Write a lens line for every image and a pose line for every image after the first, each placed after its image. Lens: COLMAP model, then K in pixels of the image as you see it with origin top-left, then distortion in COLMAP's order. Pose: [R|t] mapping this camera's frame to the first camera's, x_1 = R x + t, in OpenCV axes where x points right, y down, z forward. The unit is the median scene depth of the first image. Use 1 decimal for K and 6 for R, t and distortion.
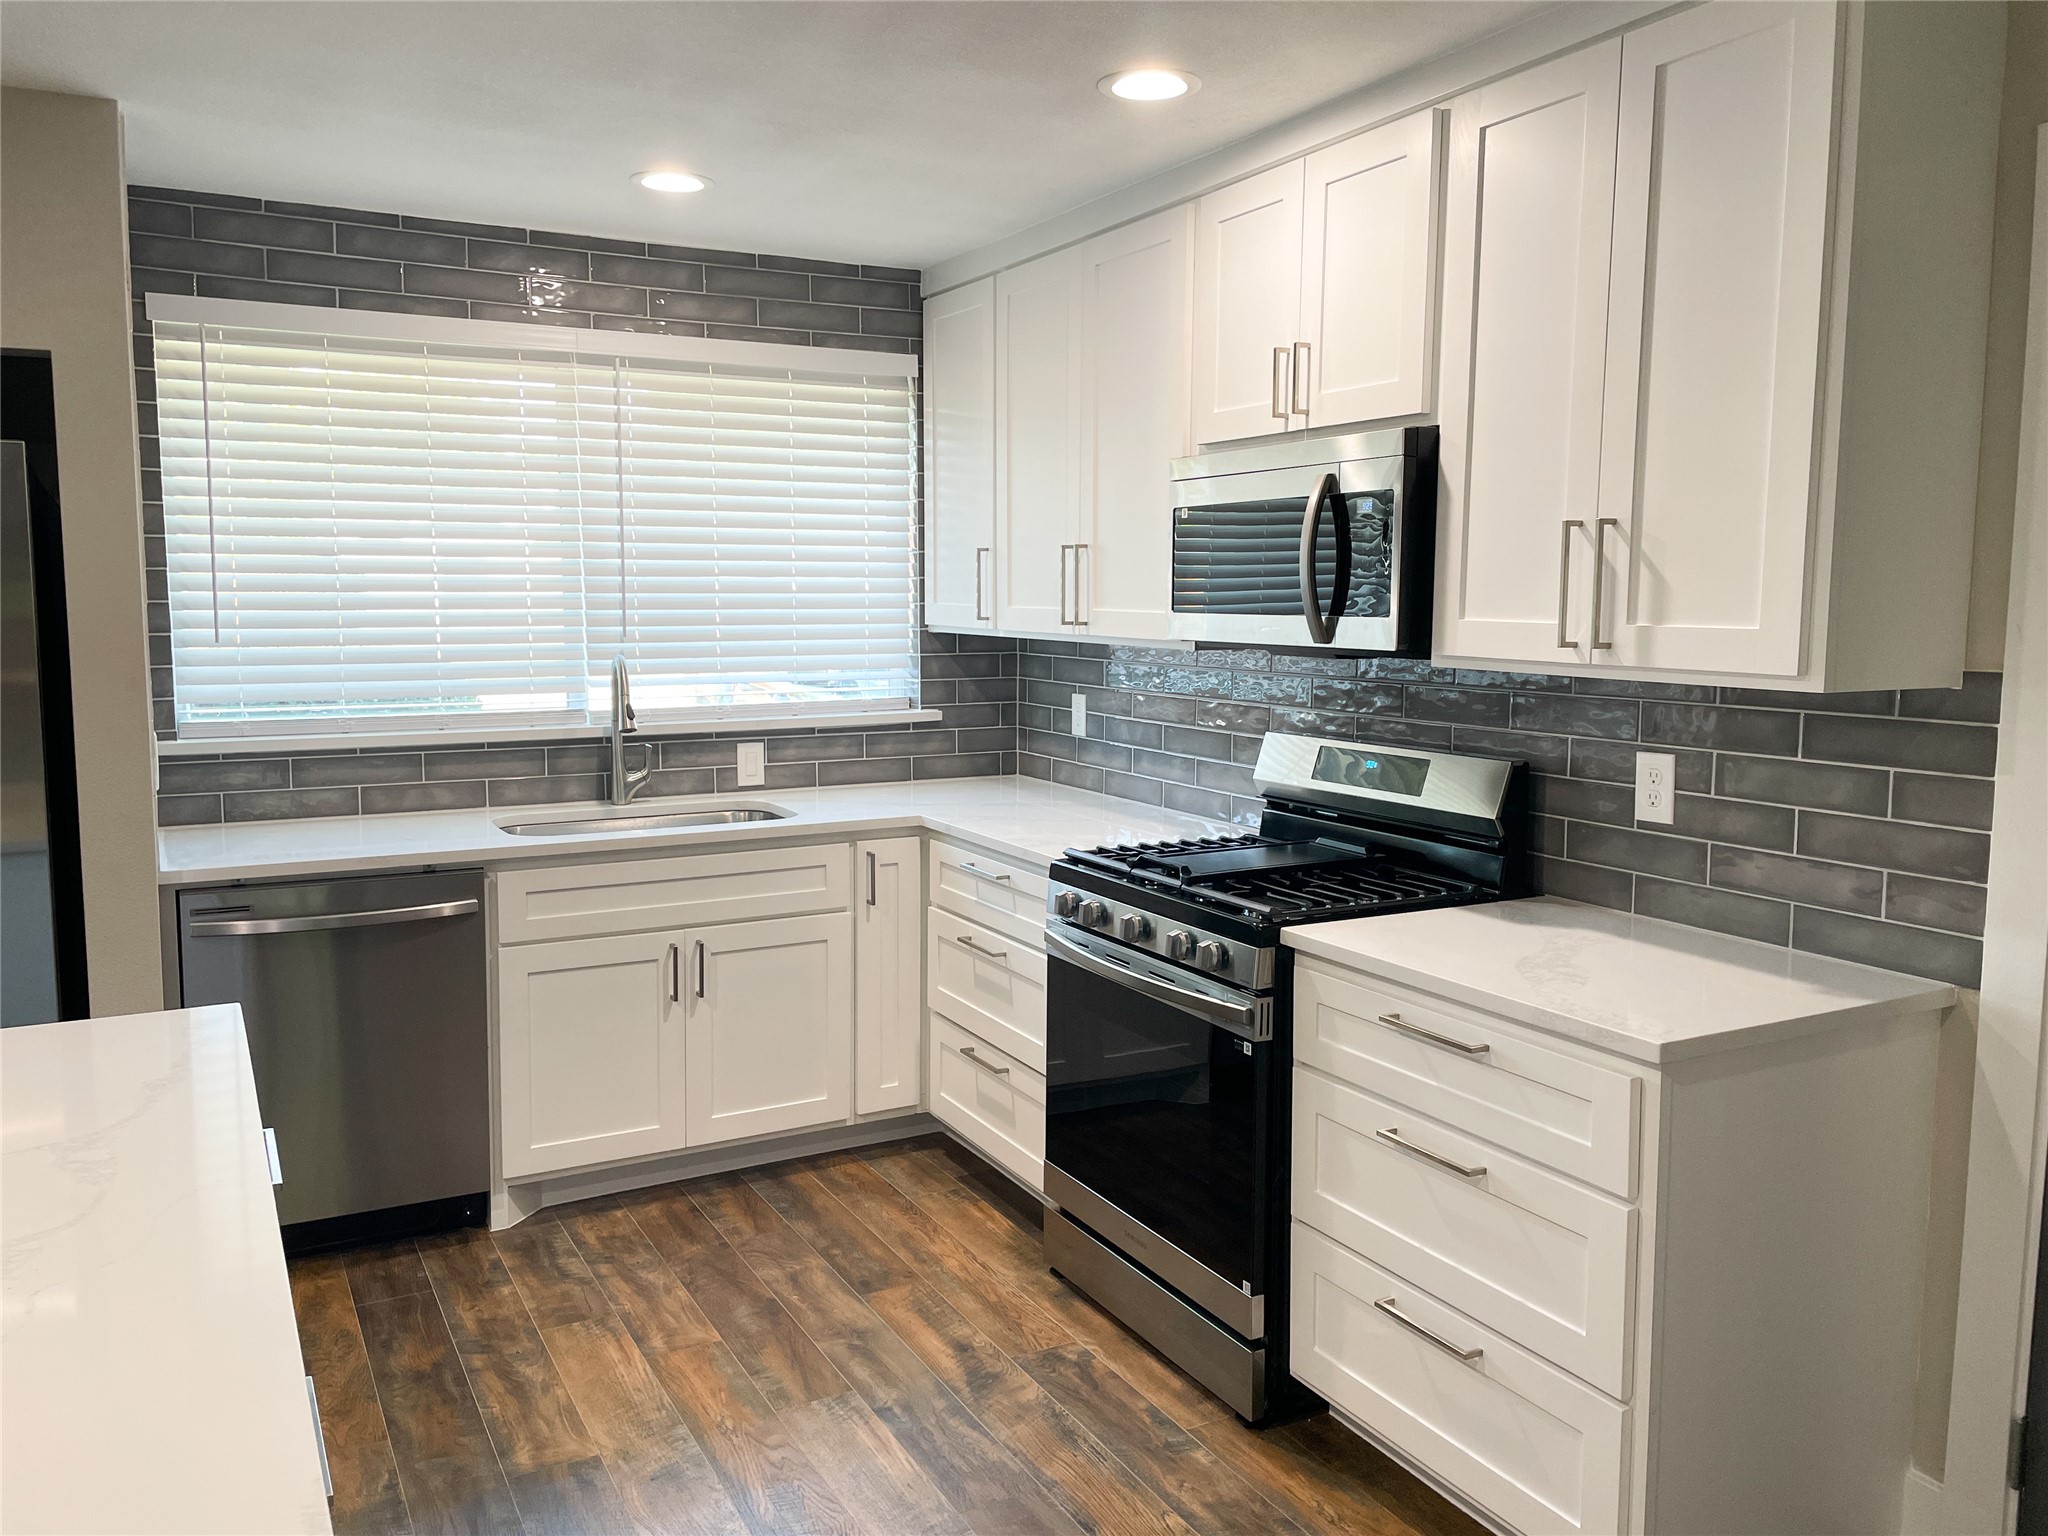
lens RADIAL K [[1545.4, 0, 1028.0], [0, 1545.4, 743.8], [0, 0, 1]] dist [0.091629, -0.113730]
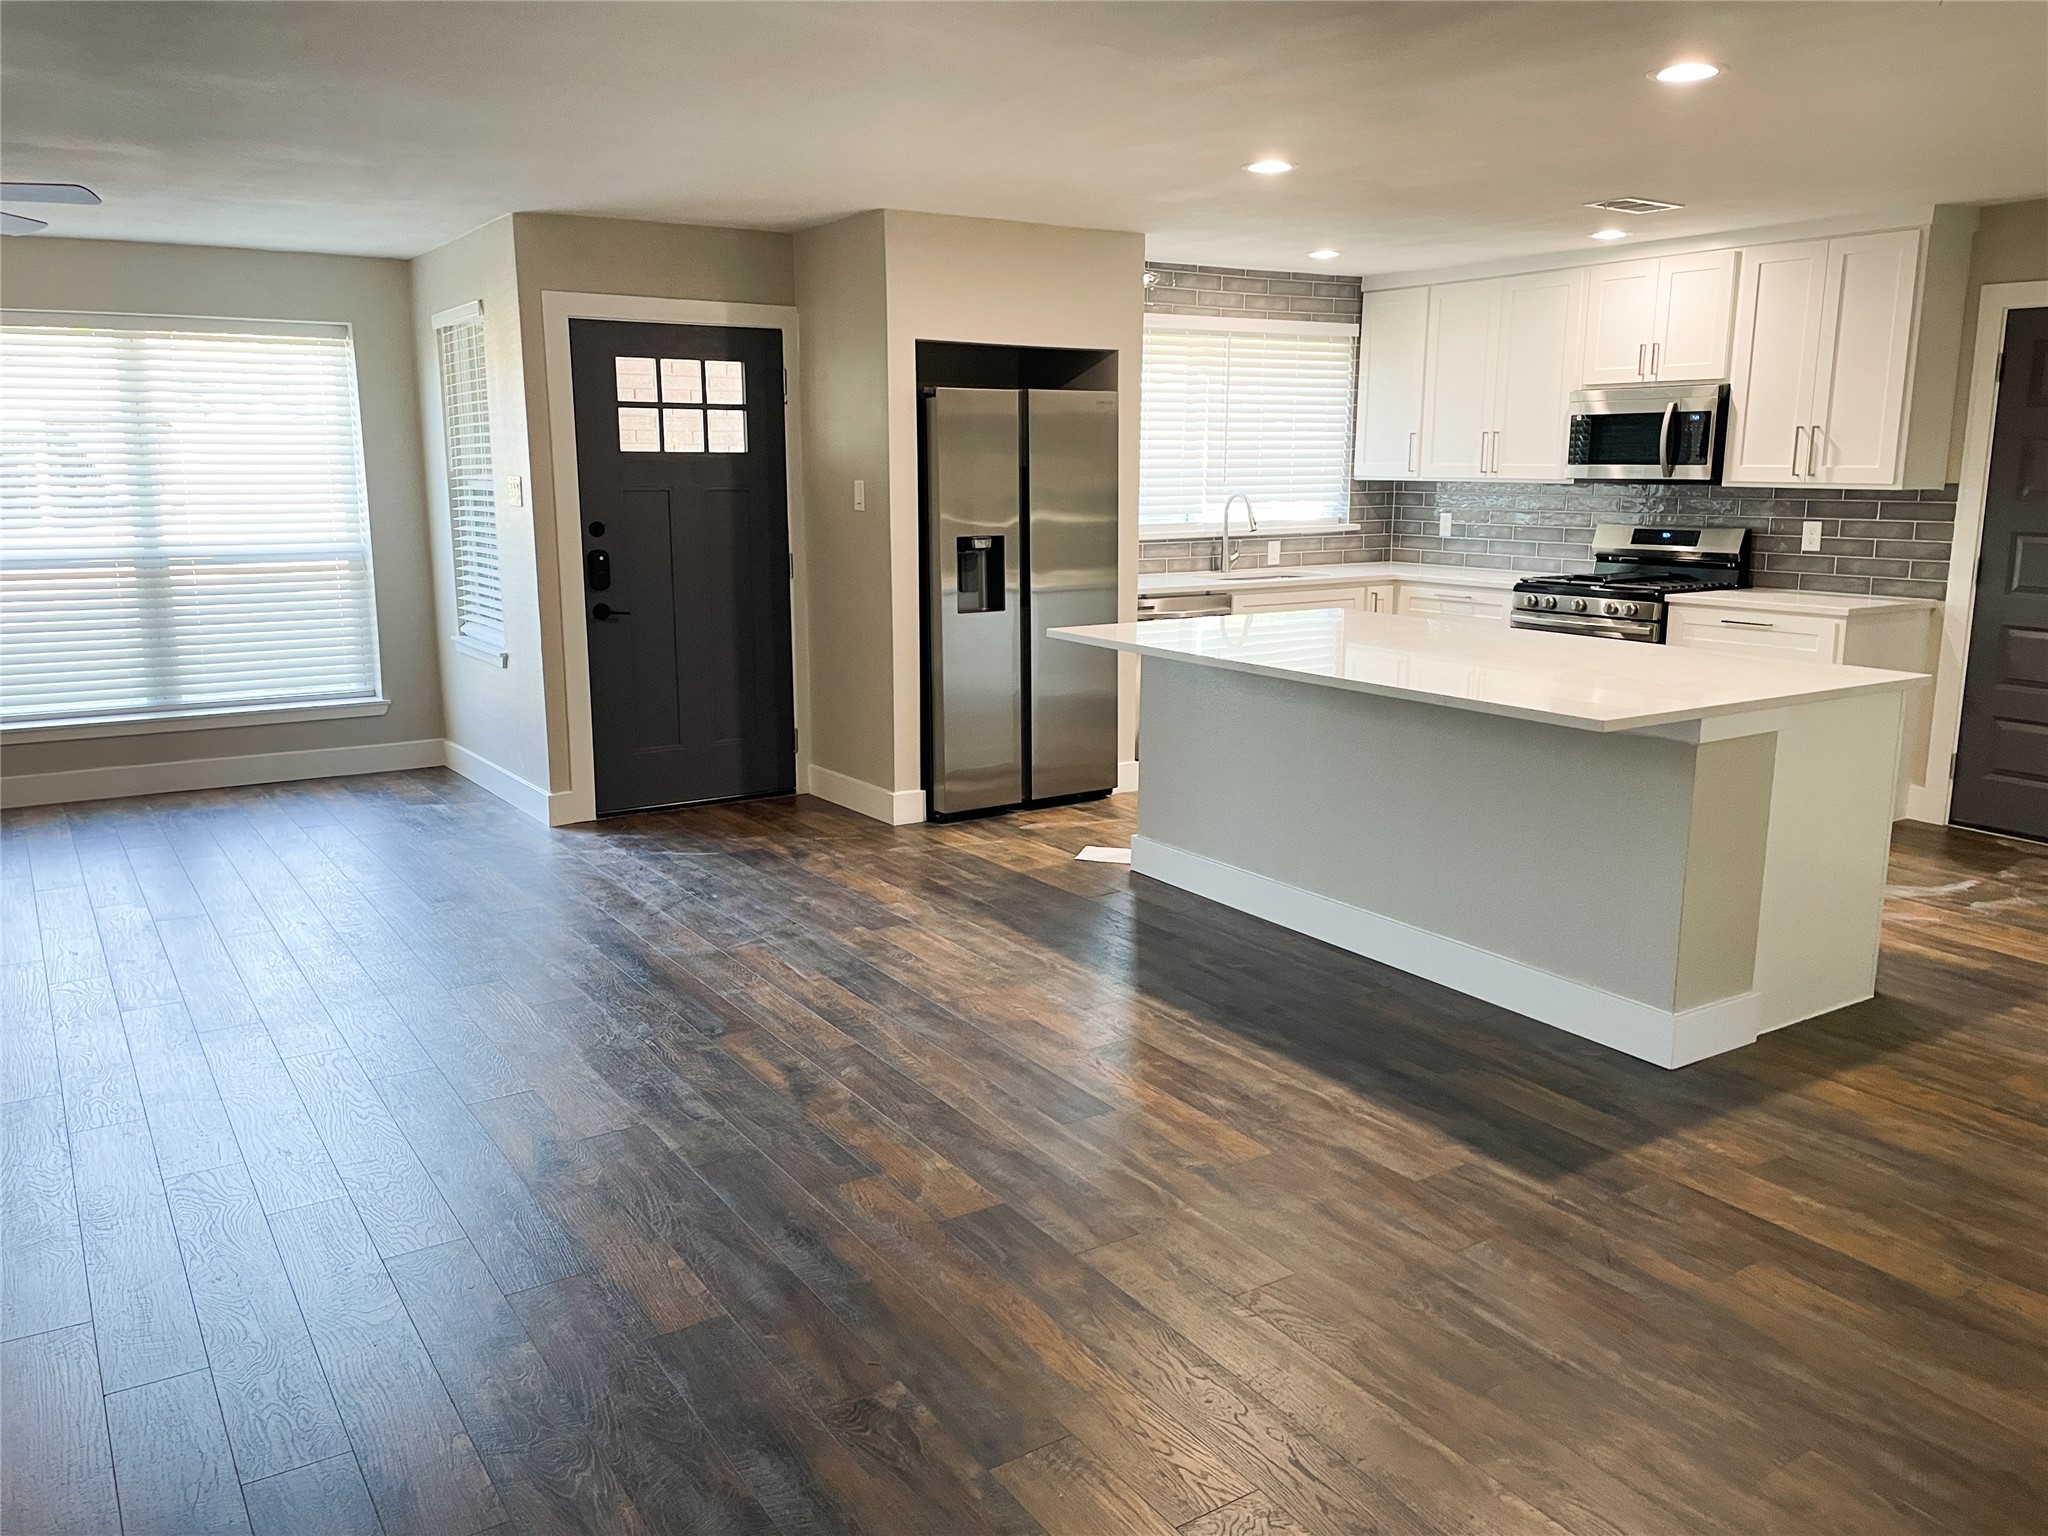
lens RADIAL K [[1545.4, 0, 1022.8], [0, 1545.4, 749.4], [0, 0, 1]] dist [0.091629, -0.113730]
pose [[0.996361, -0.014972, 0.083908, -0.778381], [0.007789, 0.996326, 0.085284, 0.106020], [-0.084876, -0.084320, 0.992817, -1.017391]]
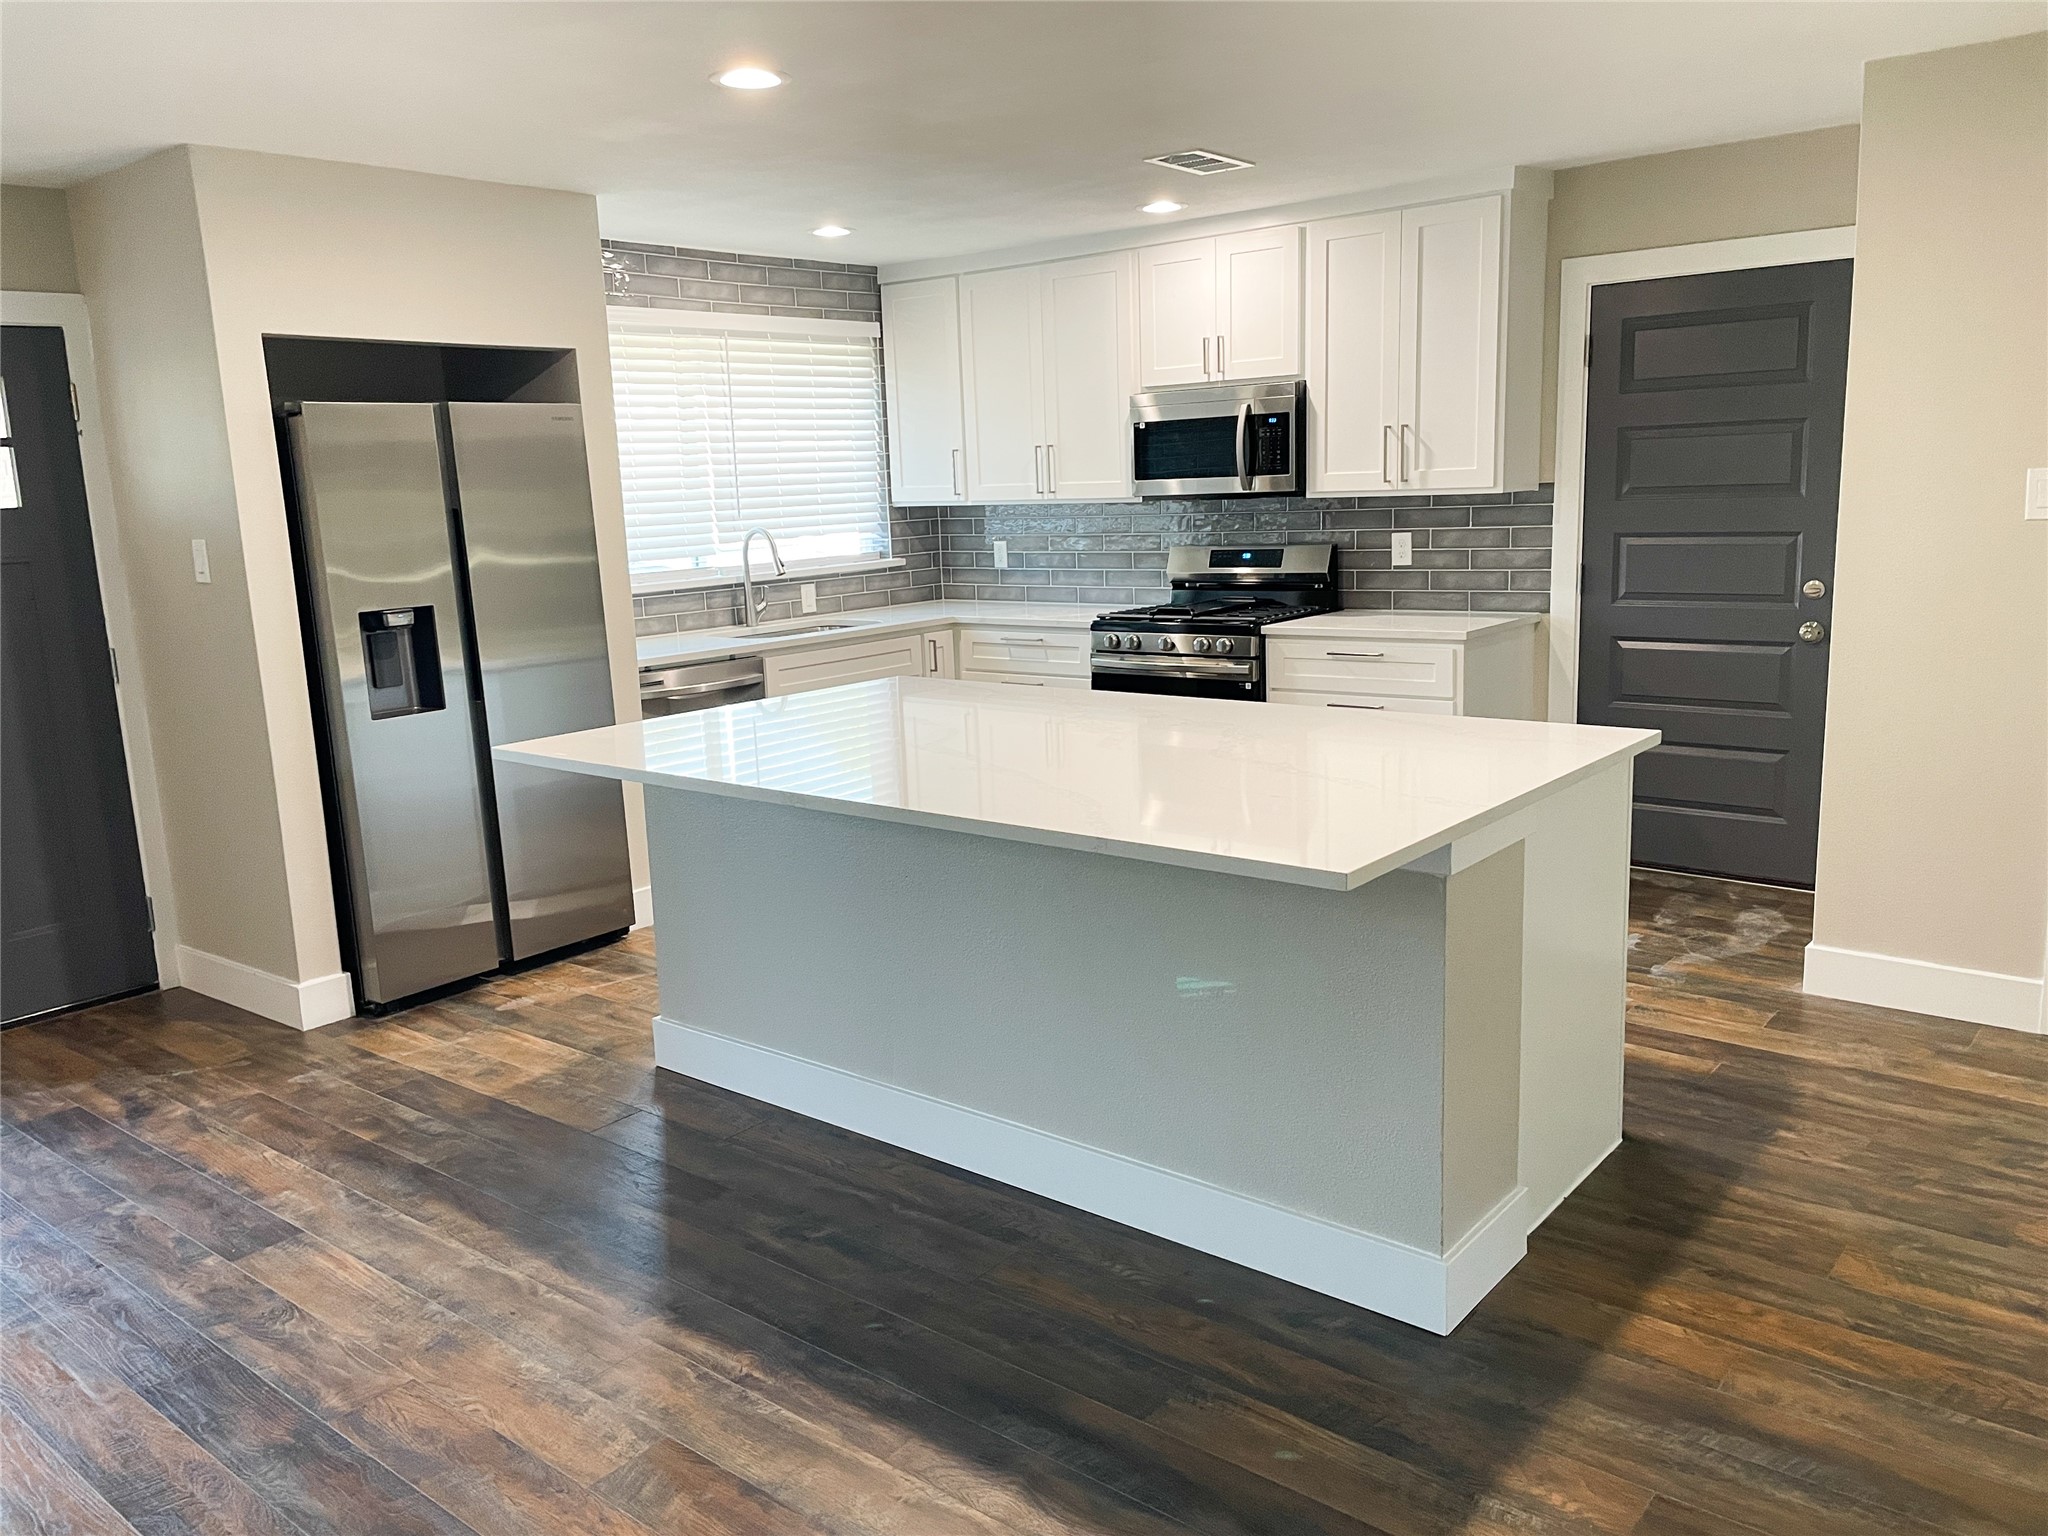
lens RADIAL K [[1545.4, 0, 1022.7], [0, 1545.4, 760.3], [0, 0, 1]] dist [0.091629, -0.113730]
pose [[0.924964, -0.106991, 0.364684, -0.683239], [0.079190, 0.992752, 0.090401, 0.061911], [-0.371713, -0.054738, 0.926732, -0.619764]]
